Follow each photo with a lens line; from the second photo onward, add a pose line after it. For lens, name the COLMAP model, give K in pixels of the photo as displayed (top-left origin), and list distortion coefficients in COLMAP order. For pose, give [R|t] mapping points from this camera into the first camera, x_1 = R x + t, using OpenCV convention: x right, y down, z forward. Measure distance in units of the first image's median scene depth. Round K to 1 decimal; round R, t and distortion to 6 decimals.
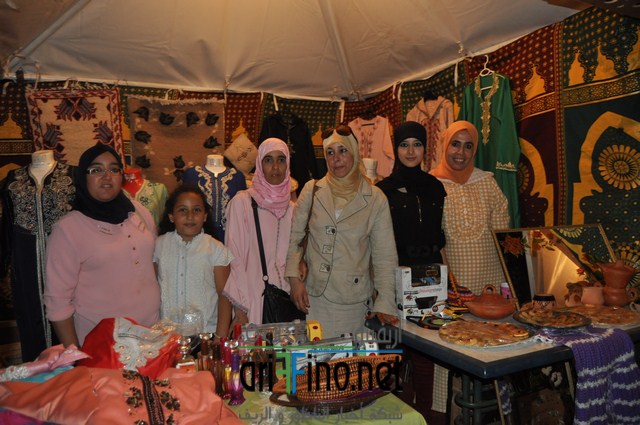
lens RADIAL K [[496.3, 0, 321.8], [0, 496.3, 213.7], [0, 0, 1]] dist [-0.088639, 0.032383]
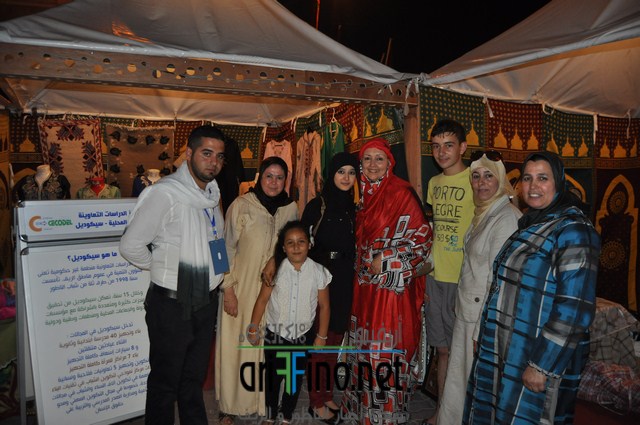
lens RADIAL K [[496.3, 0, 319.9], [0, 496.3, 212.7], [0, 0, 1]] dist [-0.088639, 0.032383]
pose [[0.997412, 0.045224, -0.055891, 0.348326], [-0.043741, 0.998665, 0.027480, -0.042150], [0.057059, -0.024965, 0.998059, -0.449398]]
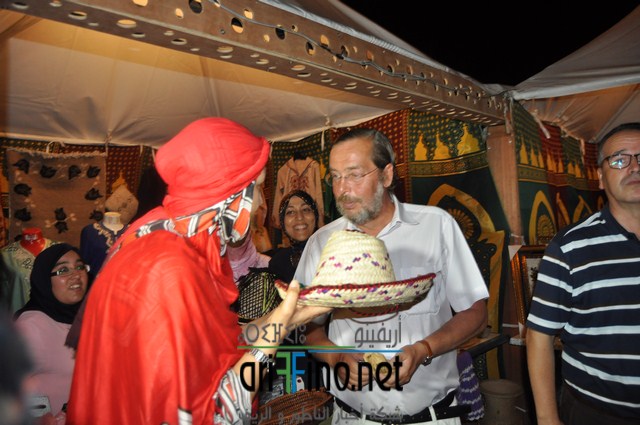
lens RADIAL K [[496.3, 0, 319.6], [0, 496.3, 214.9], [0, 0, 1]] dist [-0.088639, 0.032383]
pose [[0.945217, -0.008417, 0.326334, -0.119803], [0.024101, 0.998739, -0.044046, -0.049819], [-0.325552, 0.049498, 0.944228, -0.115775]]
